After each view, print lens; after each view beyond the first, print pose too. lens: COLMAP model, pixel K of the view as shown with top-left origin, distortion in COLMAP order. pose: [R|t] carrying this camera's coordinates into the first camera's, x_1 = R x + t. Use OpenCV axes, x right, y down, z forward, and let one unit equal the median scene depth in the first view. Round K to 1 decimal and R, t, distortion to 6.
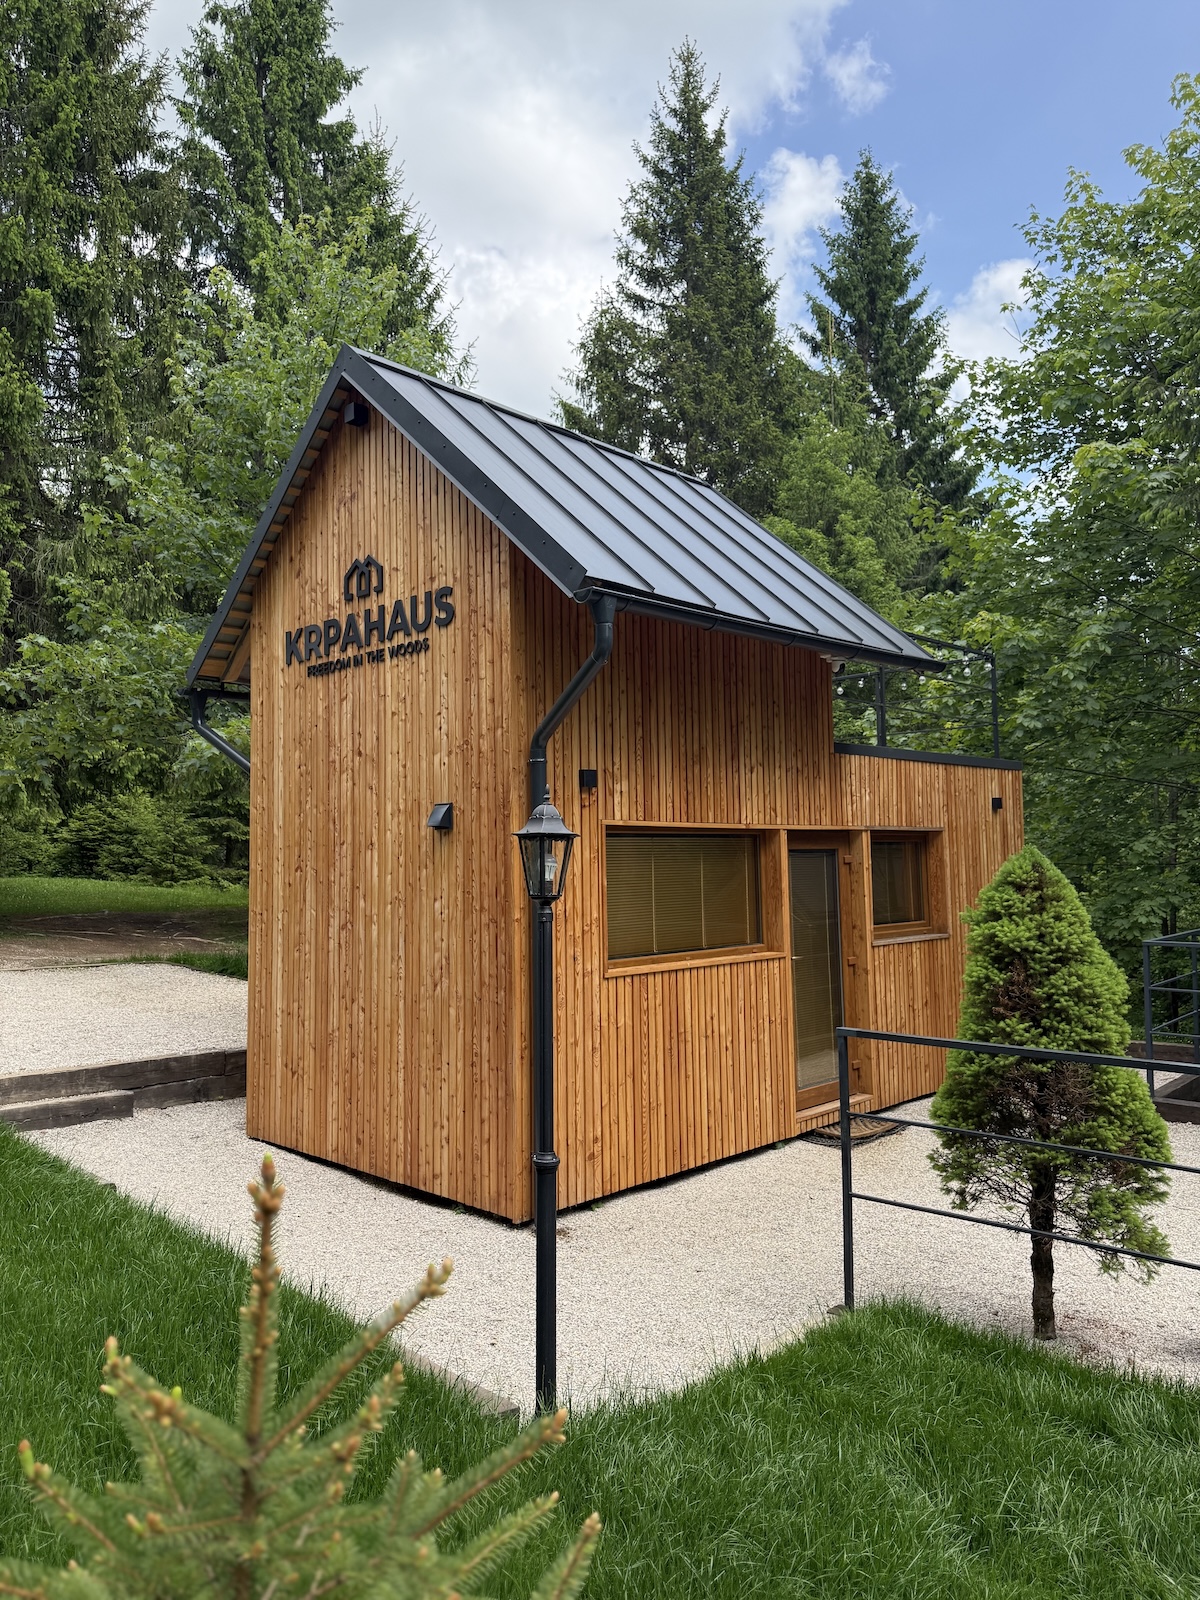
lens RADIAL K [[1132.2, 0, 599.4], [0, 1132.2, 788.1], [0, 0, 1]] dist [0.049389, -0.048409]
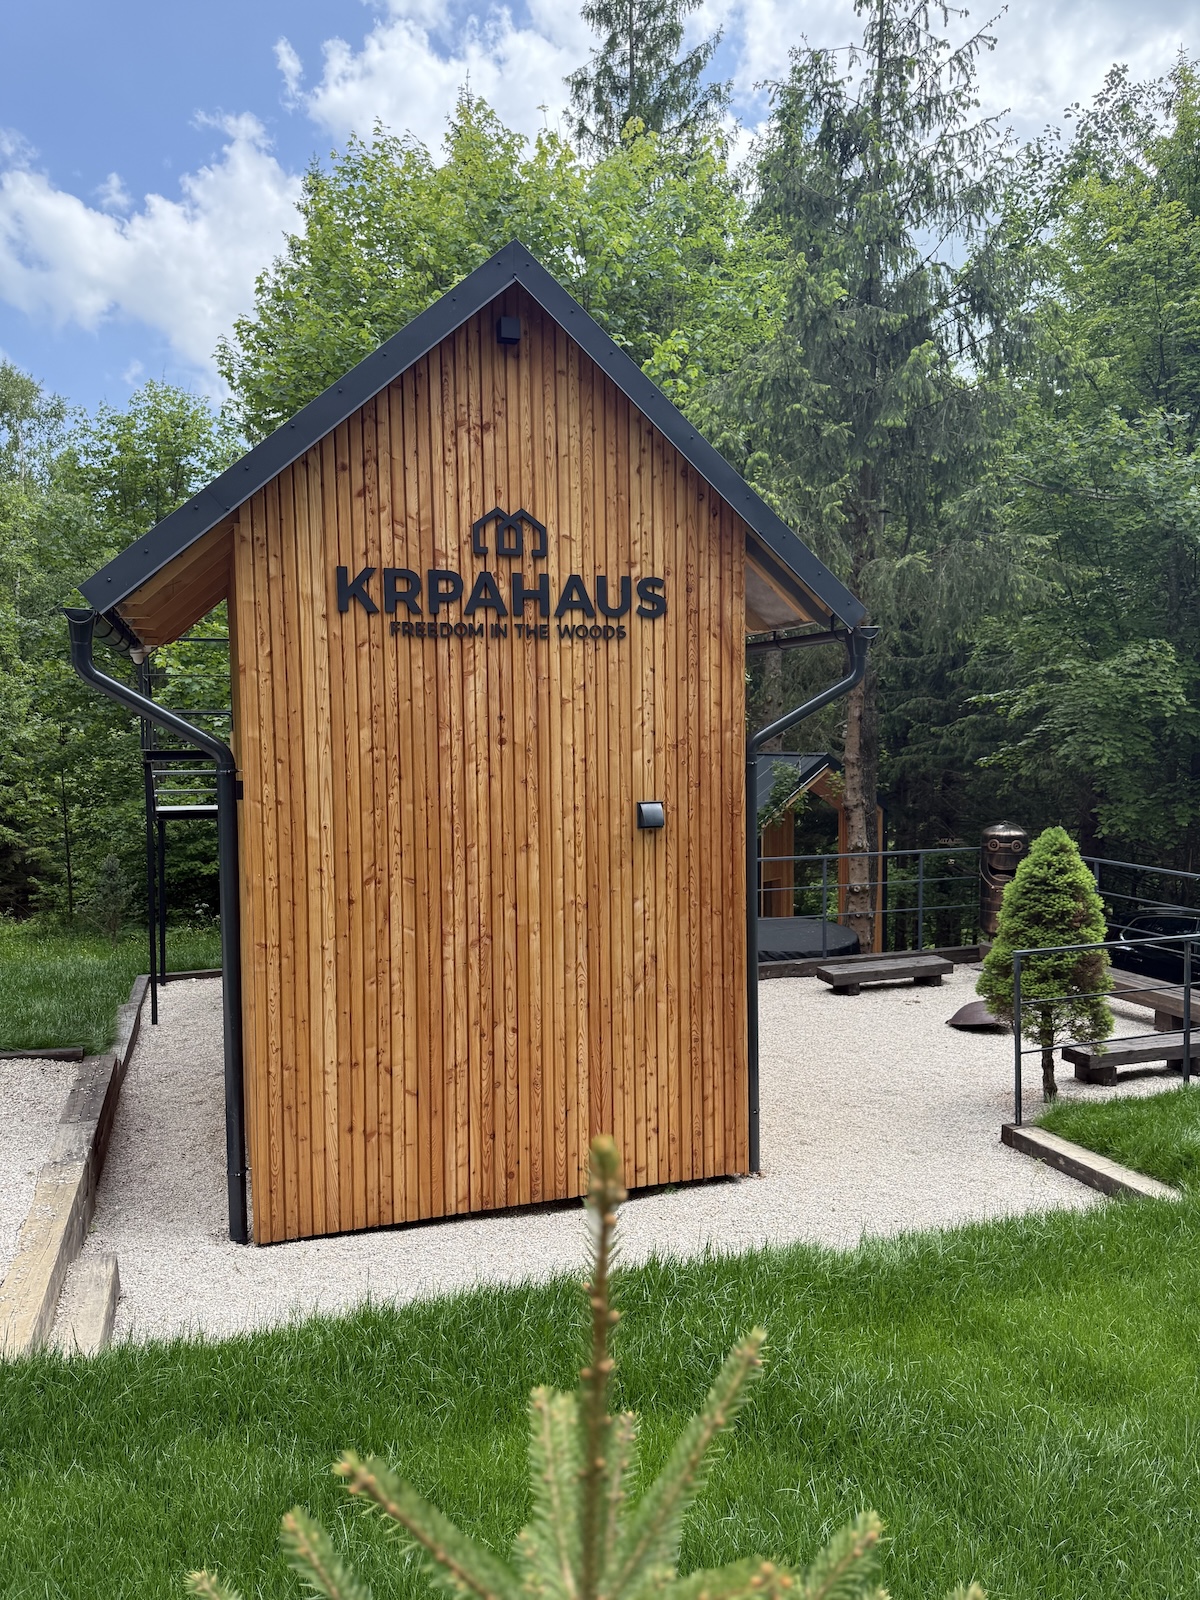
lens RADIAL K [[1132.2, 0, 598.2], [0, 1132.2, 800.0], [0, 0, 1]] dist [0.049389, -0.048409]
pose [[0.458372, -0.046776, 0.887529, -0.960704], [-0.053458, 0.995355, 0.080068, -0.060013], [-0.887151, -0.084146, 0.453742, 0.554285]]
